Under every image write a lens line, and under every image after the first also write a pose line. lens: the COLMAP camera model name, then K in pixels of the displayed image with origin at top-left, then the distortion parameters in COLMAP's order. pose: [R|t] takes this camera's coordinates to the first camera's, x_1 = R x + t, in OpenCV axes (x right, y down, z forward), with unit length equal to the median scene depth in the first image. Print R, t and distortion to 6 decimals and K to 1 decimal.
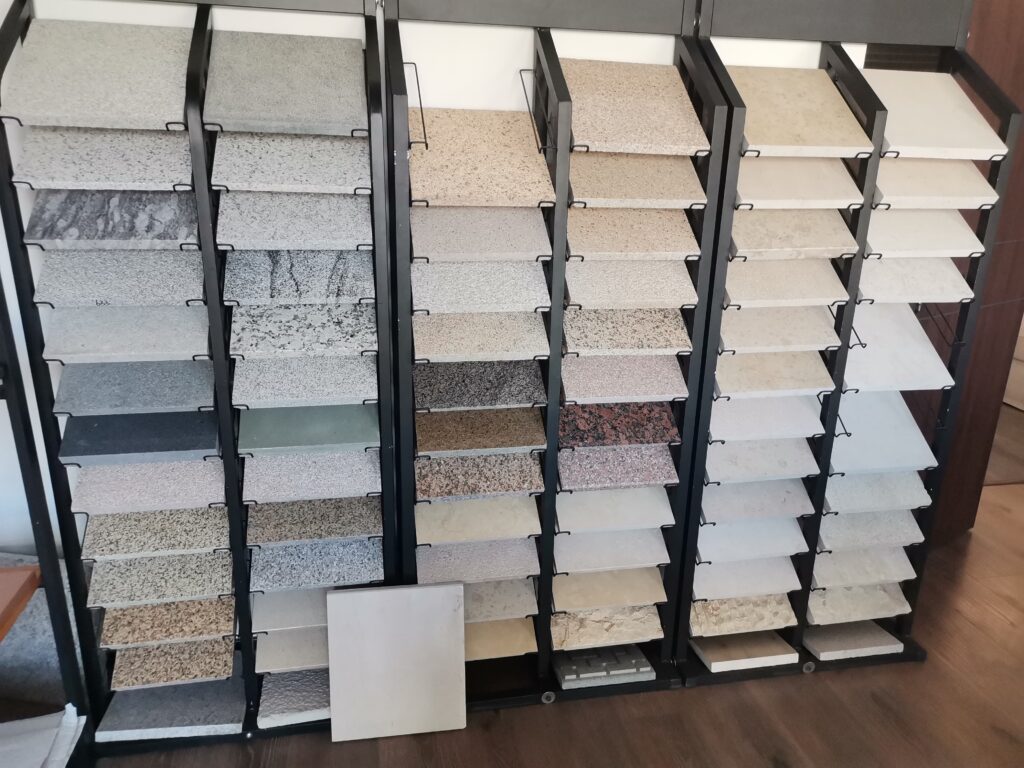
lens RADIAL K [[761.9, 0, 512.0], [0, 761.9, 384.0], [0, 0, 1]] dist [0.007576, 0.003091]
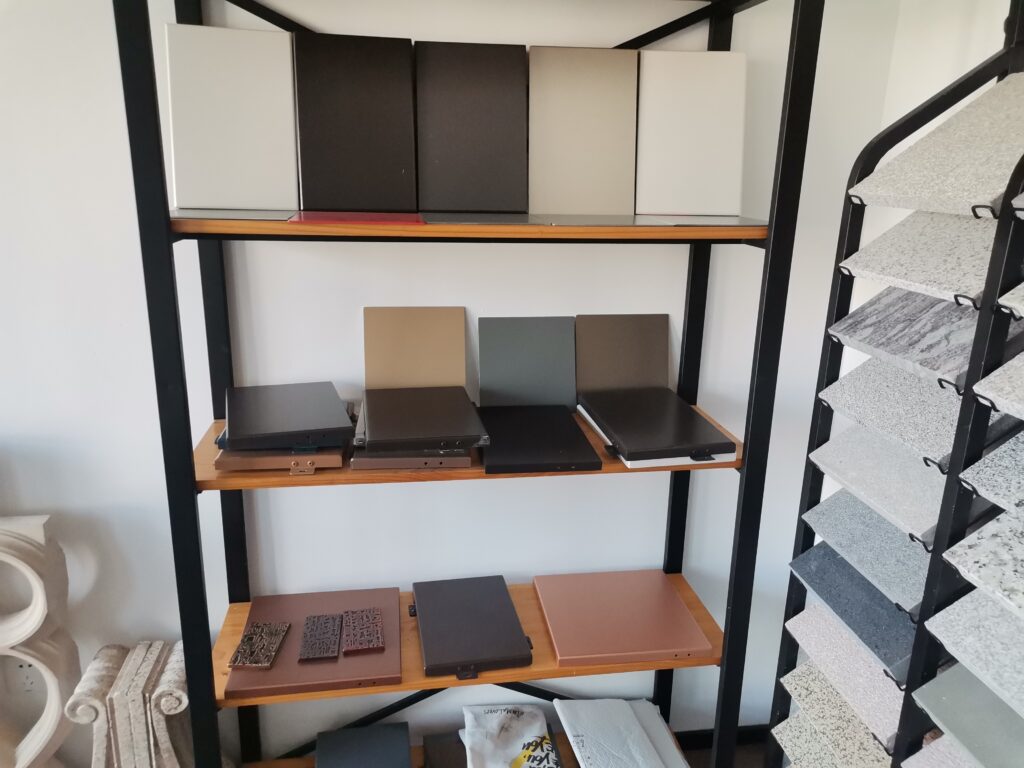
lens RADIAL K [[761.9, 0, 512.0], [0, 761.9, 384.0], [0, 0, 1]] dist [0.007576, 0.003091]
pose [[-0.041411, 0.252958, -0.966591, 0.225678], [-0.333988, 0.908266, 0.252003, -0.209912], [0.941667, 0.333265, 0.046873, 0.575555]]
